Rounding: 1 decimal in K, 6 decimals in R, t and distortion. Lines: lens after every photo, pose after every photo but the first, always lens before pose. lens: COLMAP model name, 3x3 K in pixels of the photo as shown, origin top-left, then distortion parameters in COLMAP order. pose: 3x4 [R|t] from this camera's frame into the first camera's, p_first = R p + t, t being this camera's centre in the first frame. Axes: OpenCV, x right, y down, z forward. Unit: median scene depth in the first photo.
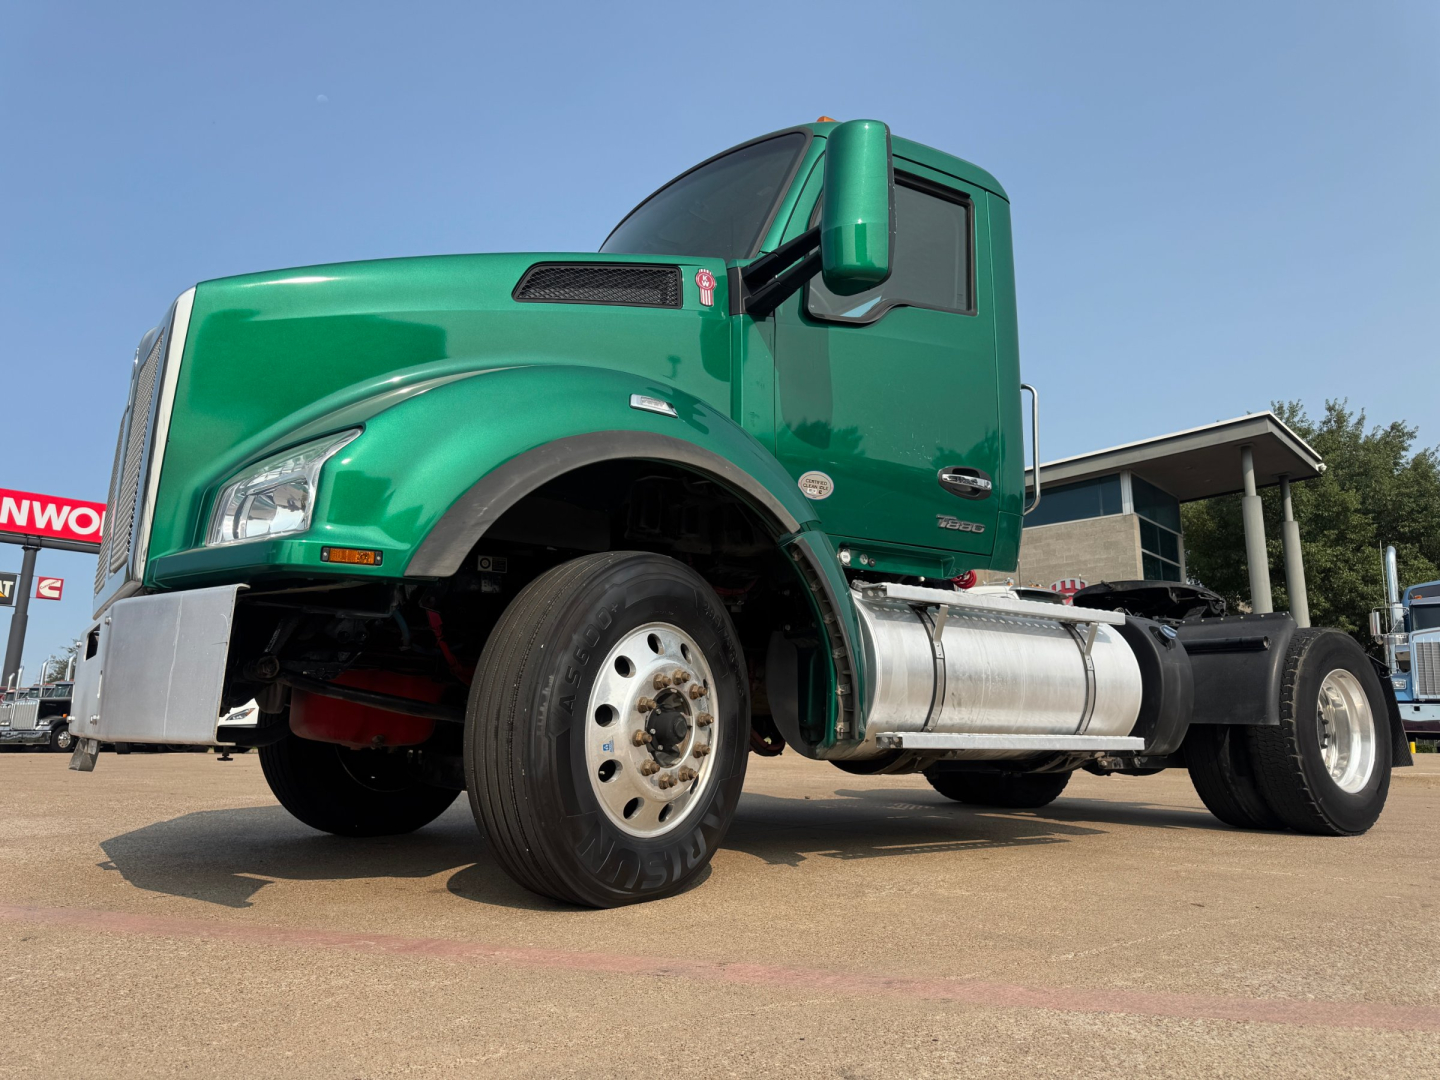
lens RADIAL K [[1022.2, 0, 721.8], [0, 1022.2, 516.3], [0, 0, 1]] dist [0.000899, -0.006127]
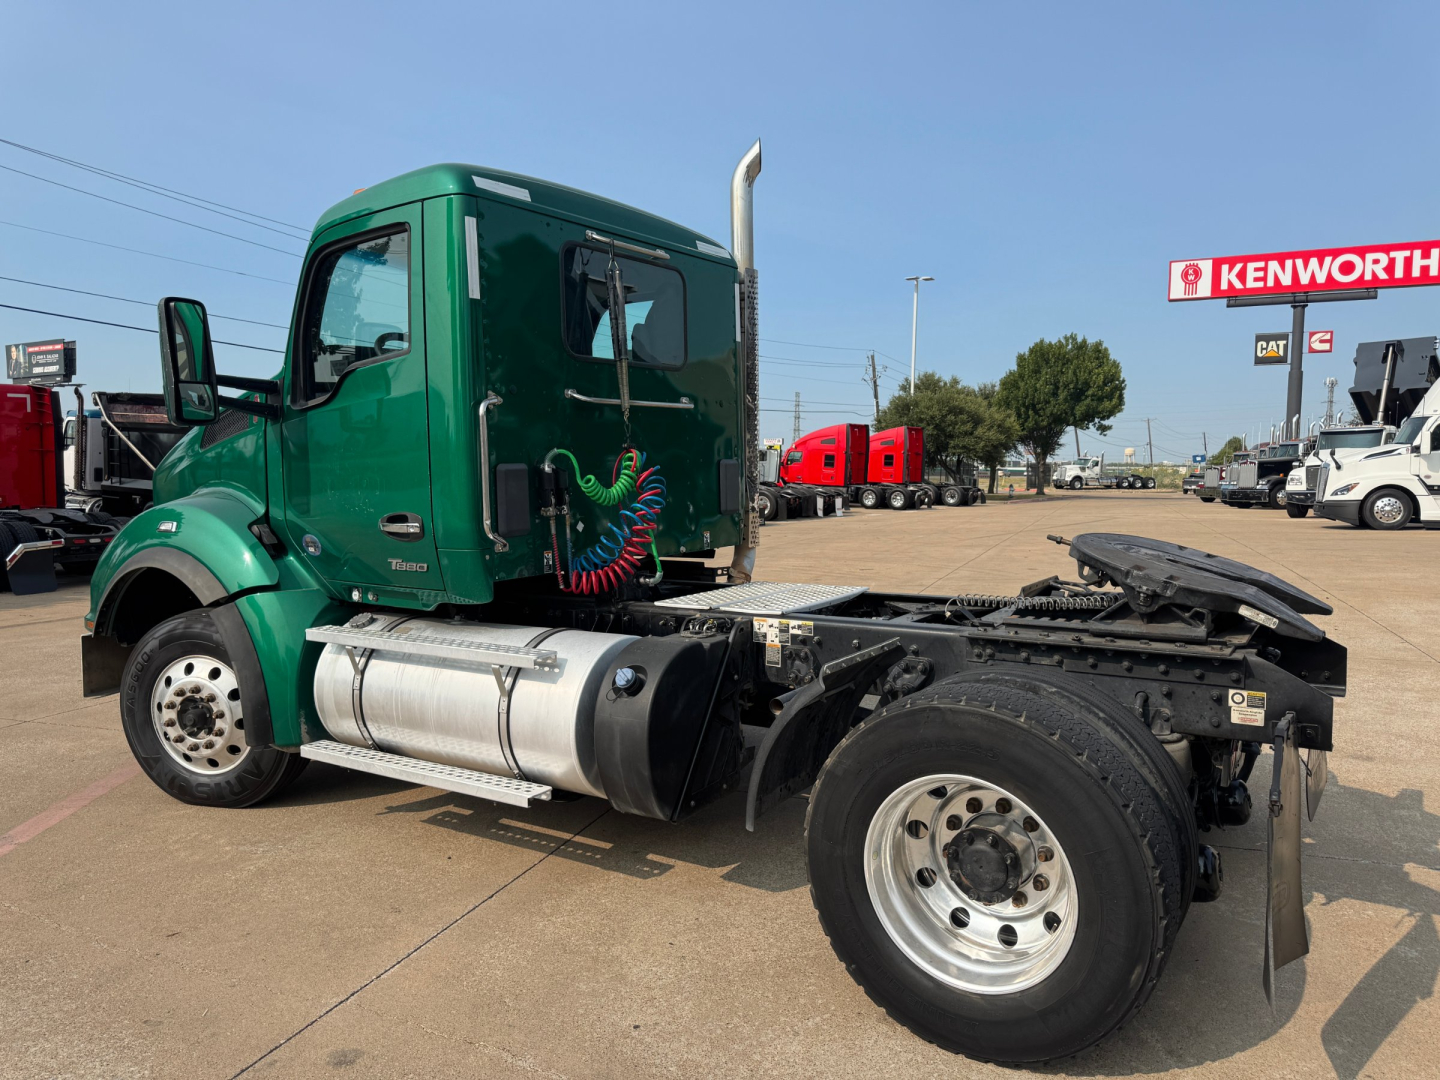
lens RADIAL K [[1020.9, 0, 720.0], [0, 1020.9, 540.0], [0, 0, 1]] dist [0.001561, -0.004491]
pose [[0.367492, 0.049557, -0.928706, 1.070684], [0.213722, 0.967355, 0.136189, -0.068775], [0.905137, -0.248533, 0.344904, 0.745578]]
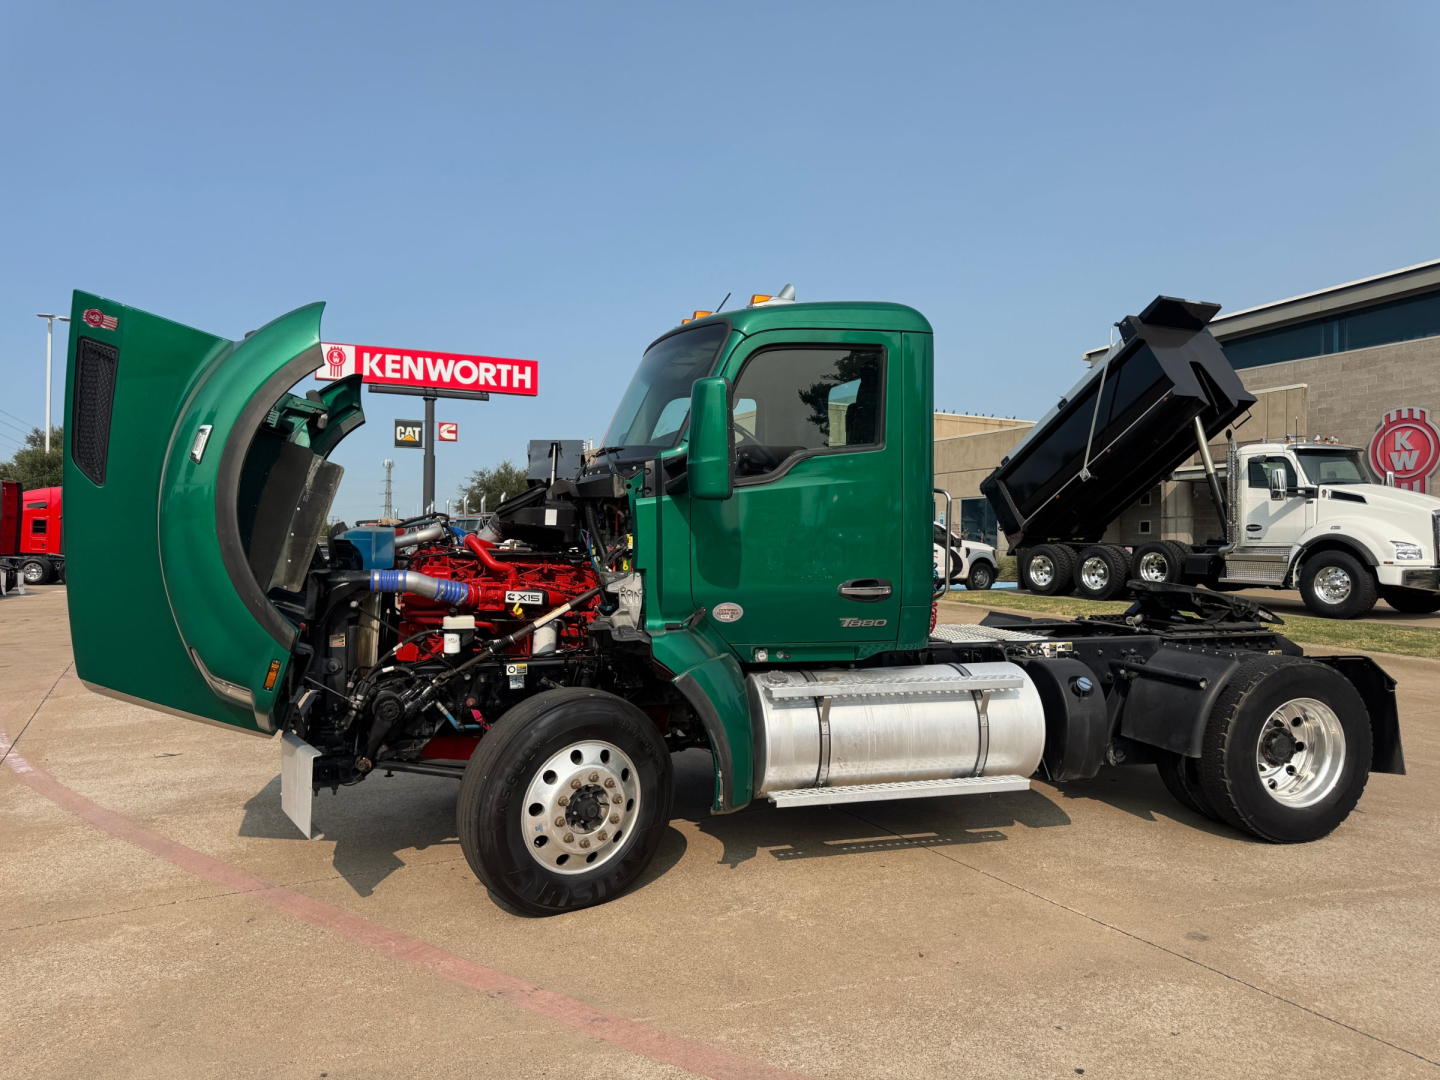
lens RADIAL K [[1010.6, 0, 731.1], [0, 1010.6, 540.8], [0, 0, 1]] dist [0.045411, -0.065420]
pose [[0.947477, -0.005572, -0.319777, 0.375958], [0.074410, 0.976251, 0.203460, -0.284406], [0.311049, -0.216569, 0.925390, -0.166944]]
